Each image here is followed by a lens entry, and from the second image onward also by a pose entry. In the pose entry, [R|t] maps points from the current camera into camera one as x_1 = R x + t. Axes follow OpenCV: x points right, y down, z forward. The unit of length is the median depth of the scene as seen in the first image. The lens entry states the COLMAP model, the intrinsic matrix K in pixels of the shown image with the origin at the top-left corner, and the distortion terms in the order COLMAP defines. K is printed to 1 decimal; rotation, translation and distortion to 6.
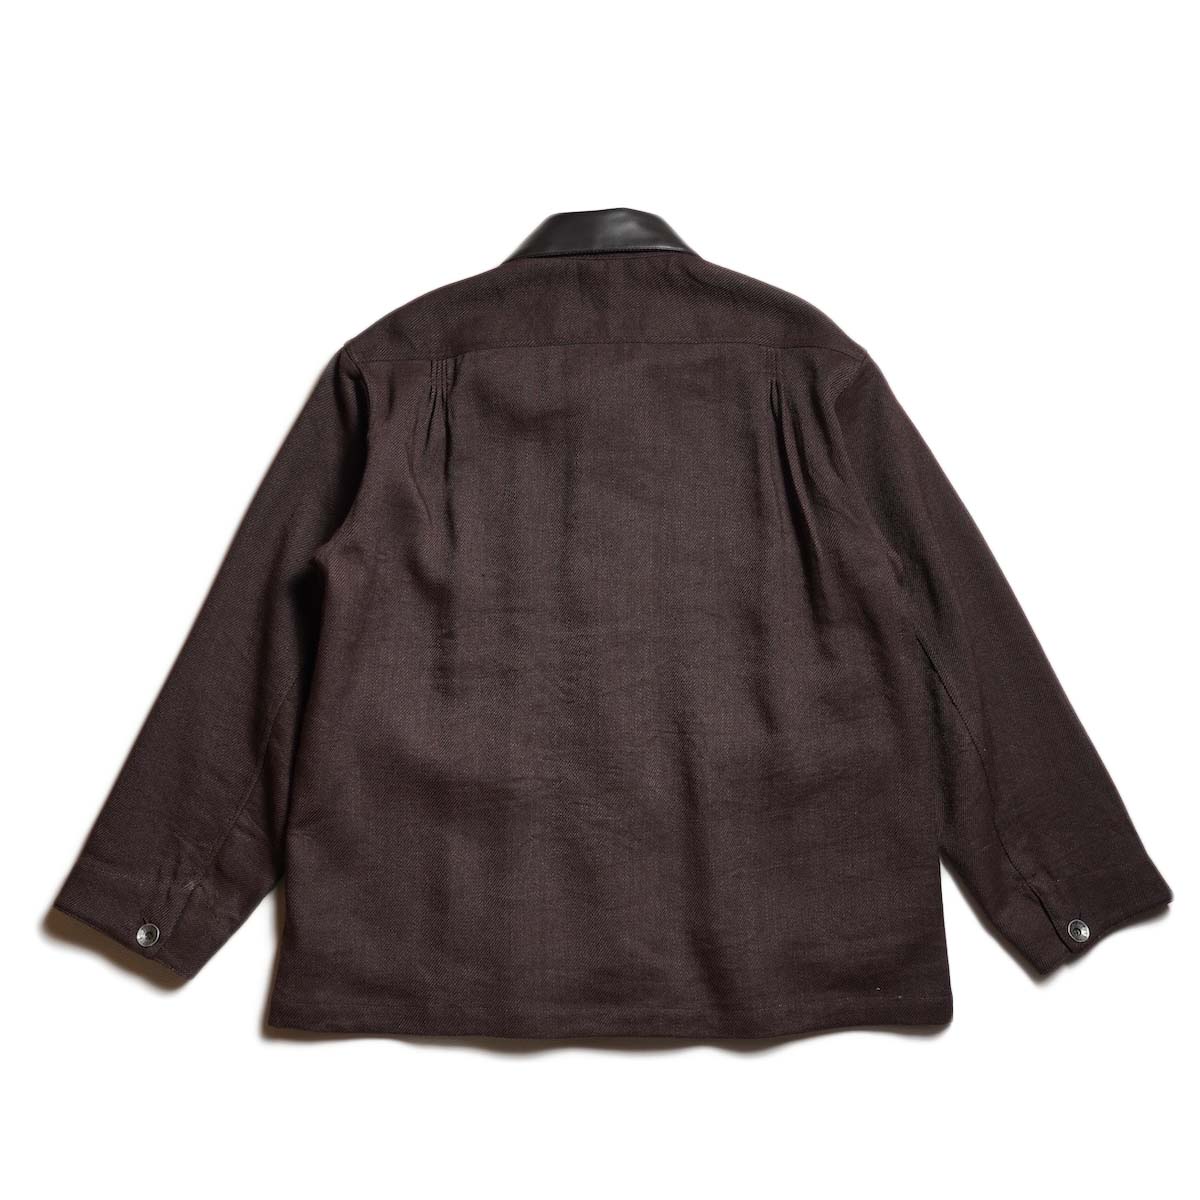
lens RADIAL K [[1383.4, 0, 600.0], [0, 1383.4, 600.0], [0, 0, 1]] dist [-0.033593, 0.034610]
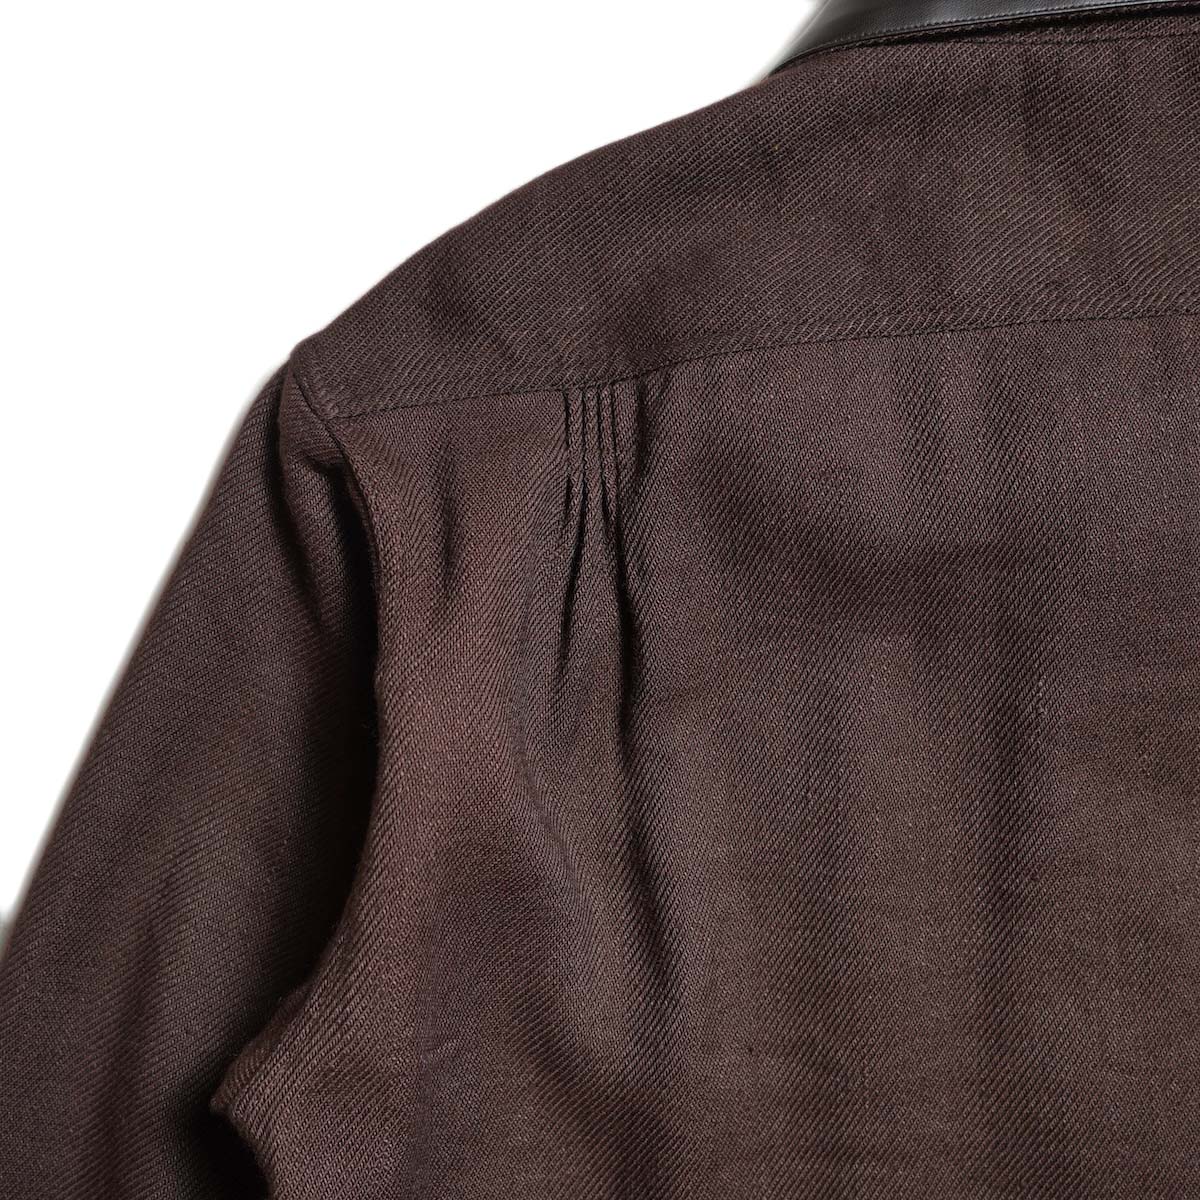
lens RADIAL K [[1383.4, 0, 600.0], [0, 1383.4, 600.0], [0, 0, 1]] dist [-0.033593, 0.034610]
pose [[0.998898, -0.032331, -0.034022, -0.105288], [0.036503, 0.990820, 0.130170, -0.168021], [0.029502, -0.131268, 0.990908, 0.680601]]
